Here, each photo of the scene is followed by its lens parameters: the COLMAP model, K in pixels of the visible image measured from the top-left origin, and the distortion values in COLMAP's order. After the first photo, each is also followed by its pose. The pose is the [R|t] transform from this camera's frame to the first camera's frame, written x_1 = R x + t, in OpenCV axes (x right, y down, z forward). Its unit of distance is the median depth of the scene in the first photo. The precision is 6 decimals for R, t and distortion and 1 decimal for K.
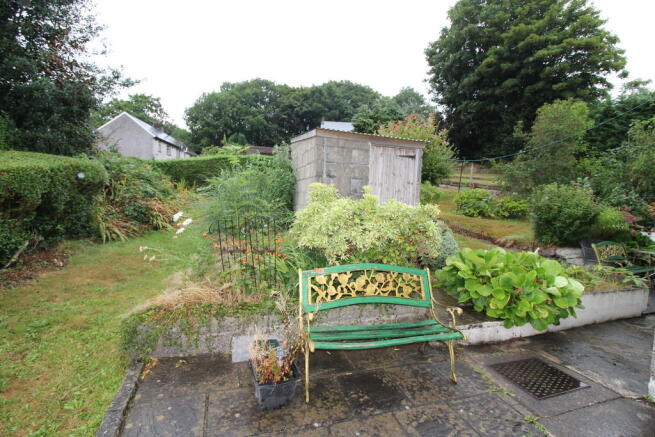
lens RADIAL K [[306.8, 0, 330.6], [0, 306.8, 216.9], [0, 0, 1]] dist [-0.010883, -0.001631]
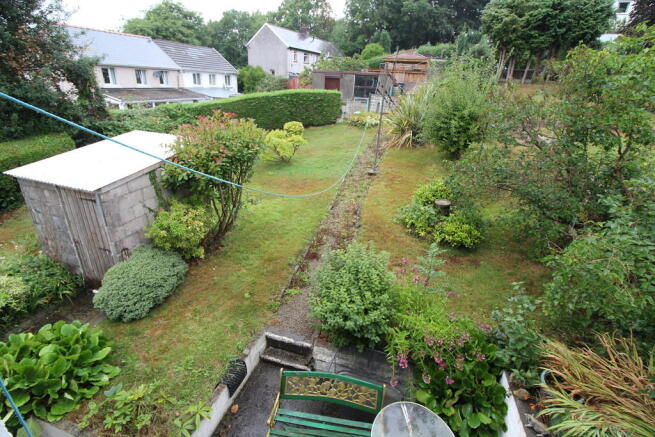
lens RADIAL K [[306.8, 0, 330.6], [0, 306.8, 216.9], [0, 0, 1]] dist [-0.010883, -0.001631]
pose [[0.829313, 0.223029, -0.512346, 0.188404], [-0.043198, 0.939739, 0.339154, -0.069295], [0.557113, -0.259132, 0.788972, 0.092402]]
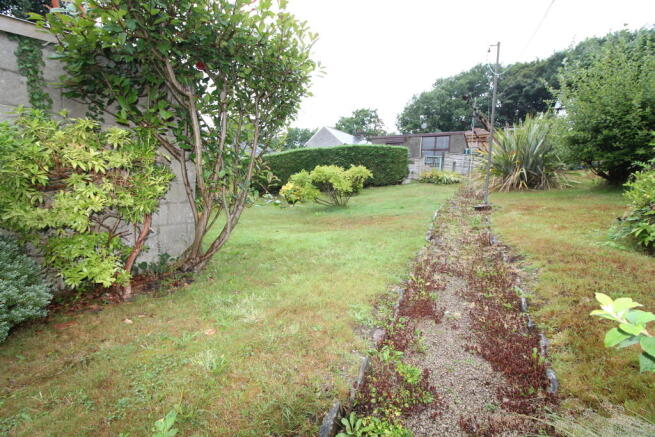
lens RADIAL K [[306.8, 0, 330.6], [0, 306.8, 216.9], [0, 0, 1]] dist [-0.010883, -0.001631]
pose [[0.730673, 0.030759, -0.682034, 0.120459], [-0.040688, 0.999171, 0.001472, -0.004086], [0.681514, 0.026675, 0.731319, 0.165535]]
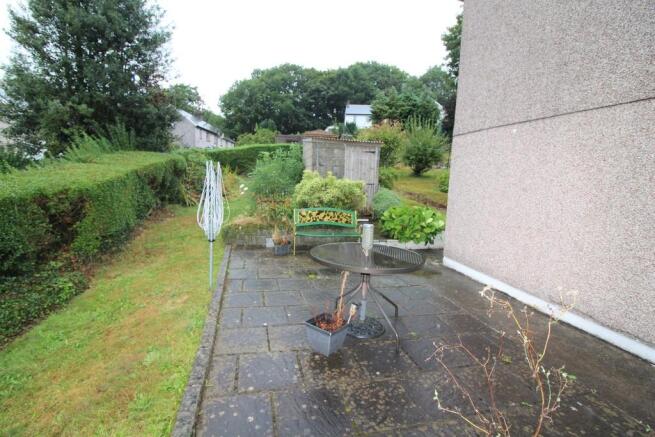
lens RADIAL K [[306.8, 0, 330.6], [0, 306.8, 216.9], [0, 0, 1]] dist [-0.010883, -0.001631]
pose [[0.995389, 0.006280, -0.095712, 0.028020], [-0.000485, 0.998171, 0.060447, 0.006575], [0.095917, -0.060122, 0.993572, -0.090787]]
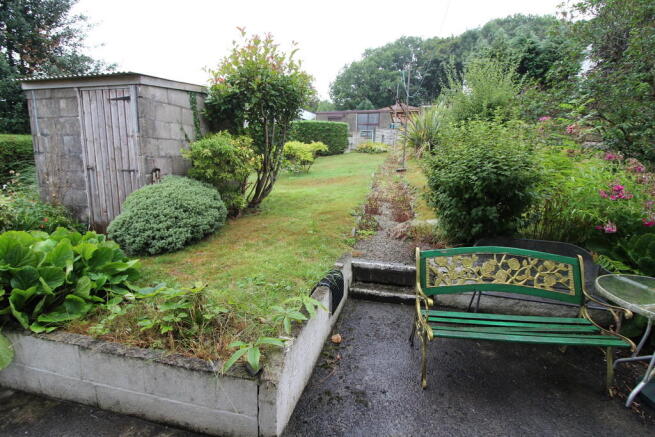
lens RADIAL K [[306.8, 0, 330.6], [0, 306.8, 216.9], [0, 0, 1]] dist [-0.010883, -0.001631]
pose [[0.860322, 0.056990, -0.506556, 0.150623], [-0.006095, 0.994810, 0.101569, 0.001289], [0.509715, -0.084294, 0.856204, 0.083995]]
